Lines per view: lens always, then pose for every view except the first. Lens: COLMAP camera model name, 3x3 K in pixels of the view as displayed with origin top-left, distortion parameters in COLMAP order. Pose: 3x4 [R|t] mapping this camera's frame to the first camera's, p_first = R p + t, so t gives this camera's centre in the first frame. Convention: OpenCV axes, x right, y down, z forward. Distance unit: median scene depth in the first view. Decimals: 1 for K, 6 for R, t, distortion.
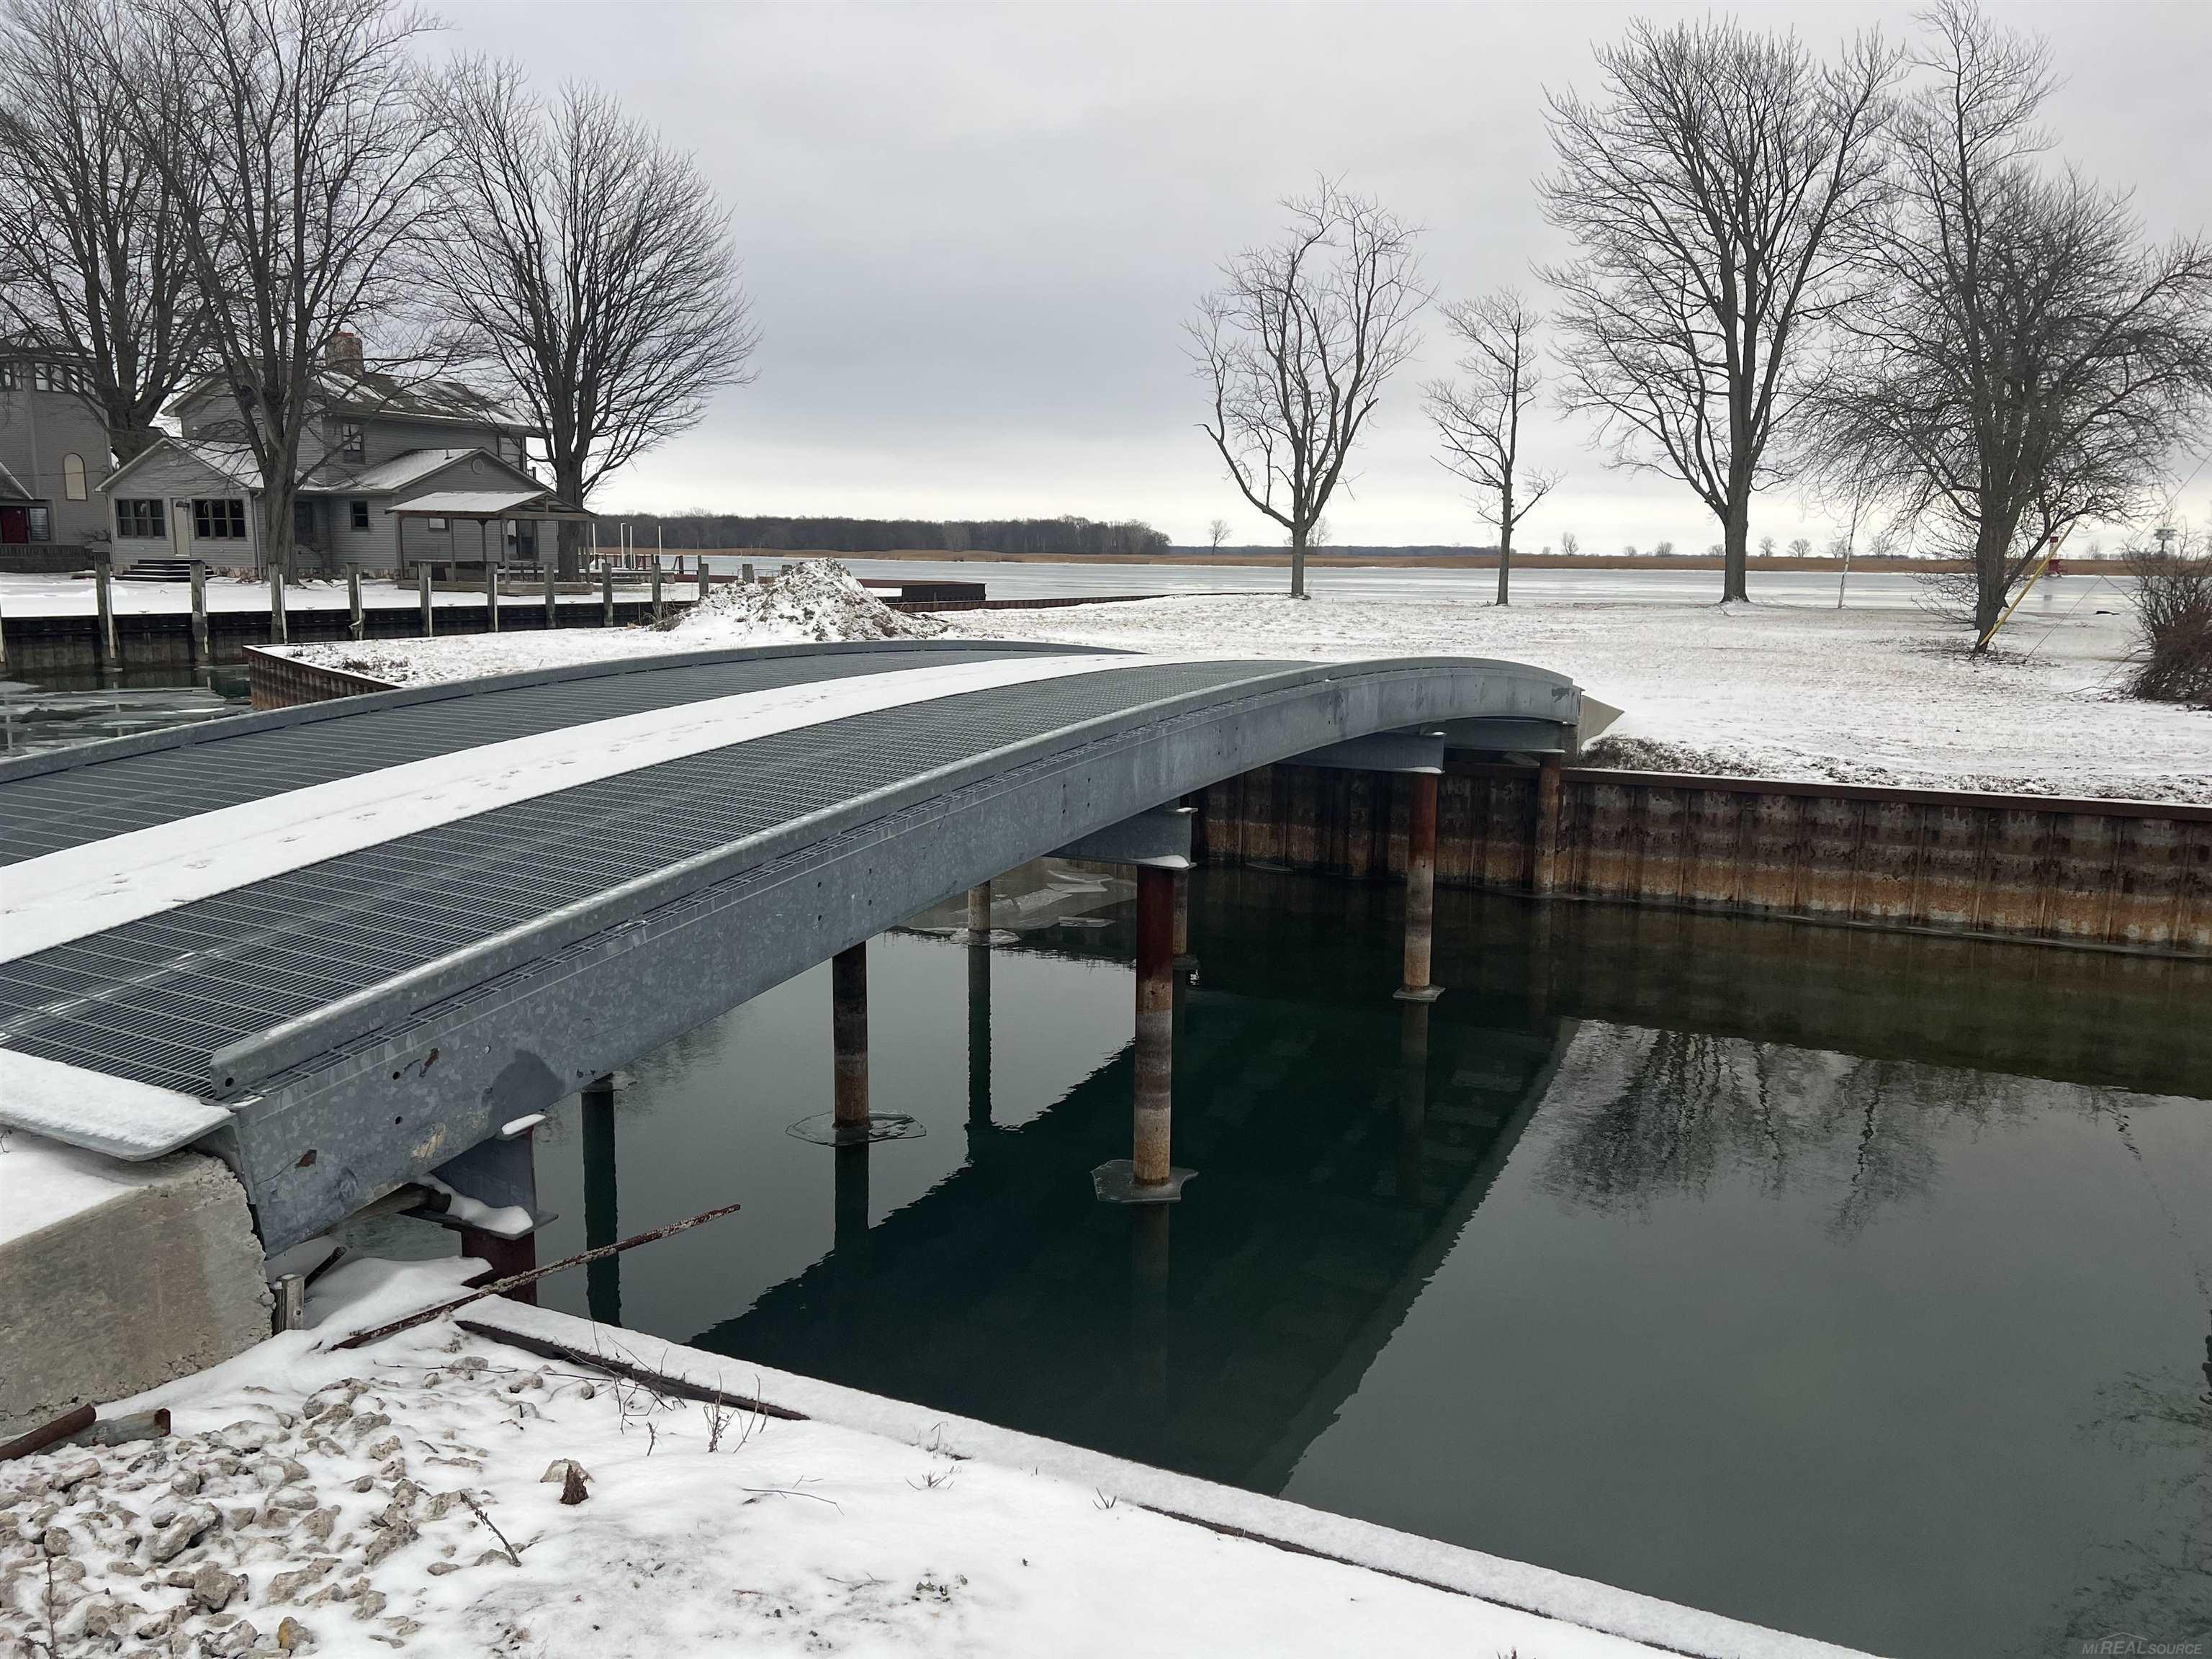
lens RADIAL K [[1687.1, 0, 1094.8], [0, 1687.1, 840.8], [0, 0, 1]] dist [0.060304, -0.073397]
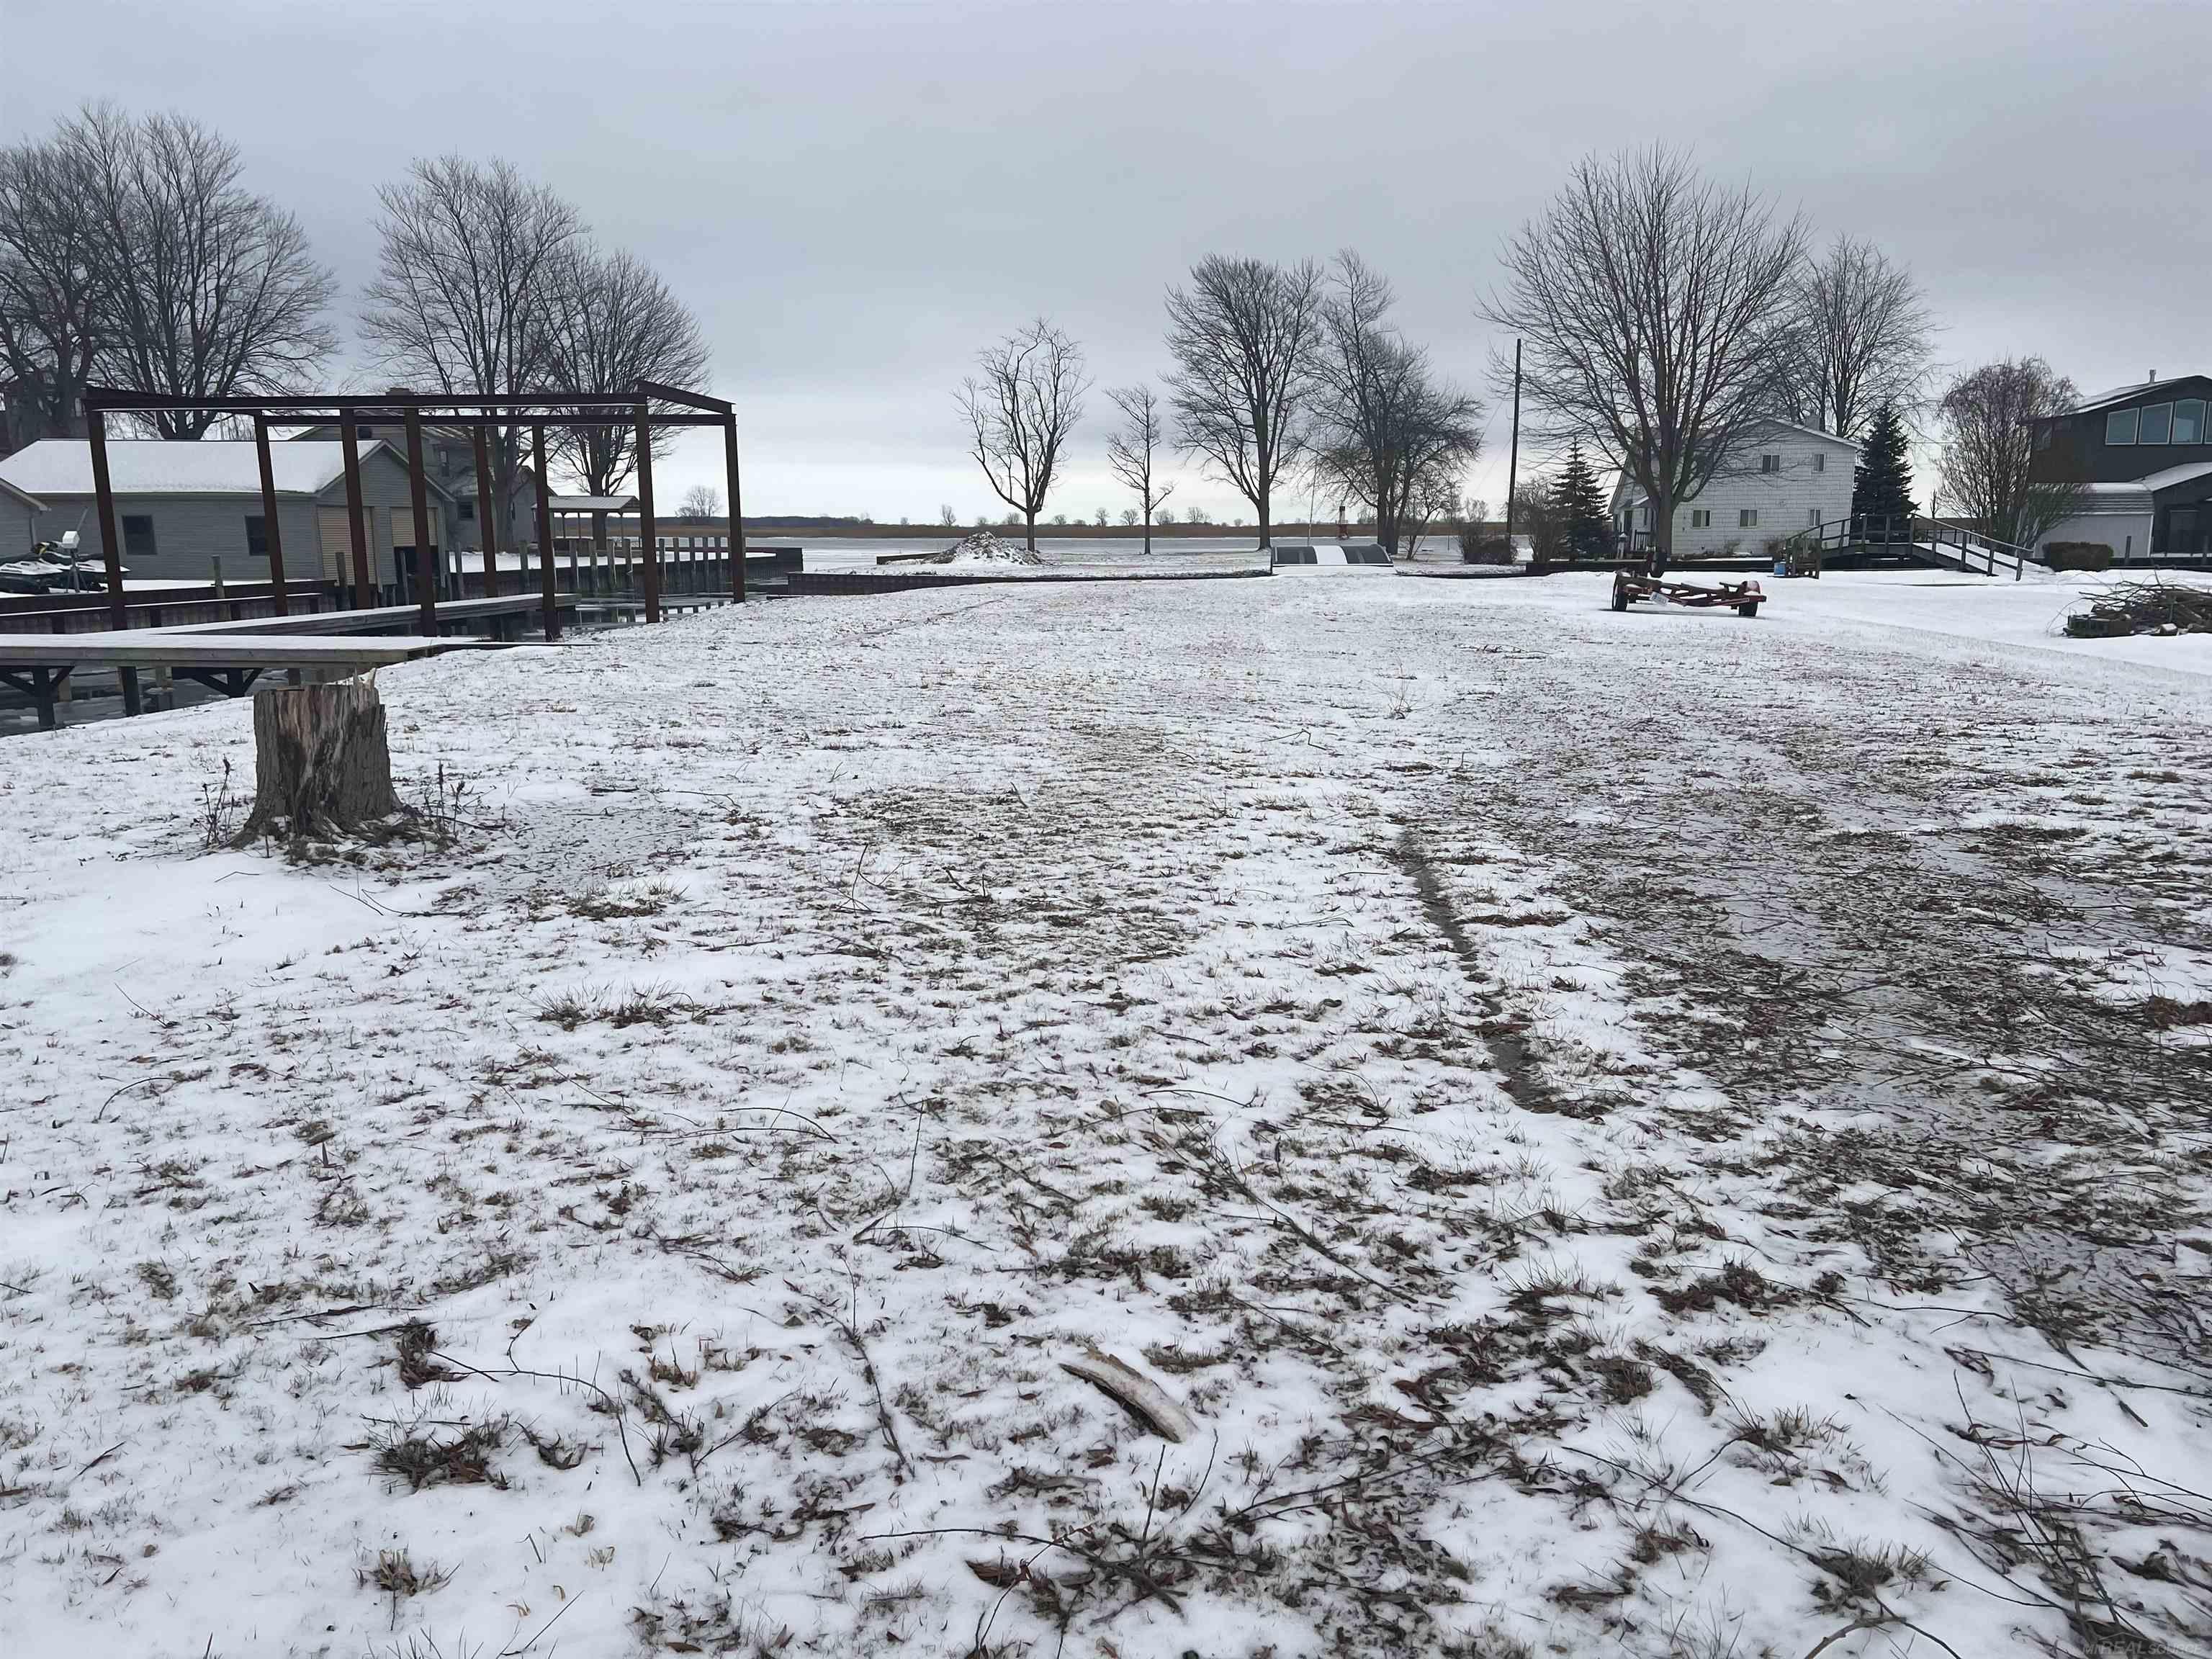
lens RADIAL K [[1687.1, 0, 1117.6], [0, 1687.1, 850.4], [0, 0, 1]] dist [0.060304, -0.073397]
pose [[0.926130, -0.086868, 0.367066, -0.583400], [0.078766, 0.996205, 0.037024, 0.132796], [-0.368890, -0.005377, 0.929458, -0.828080]]
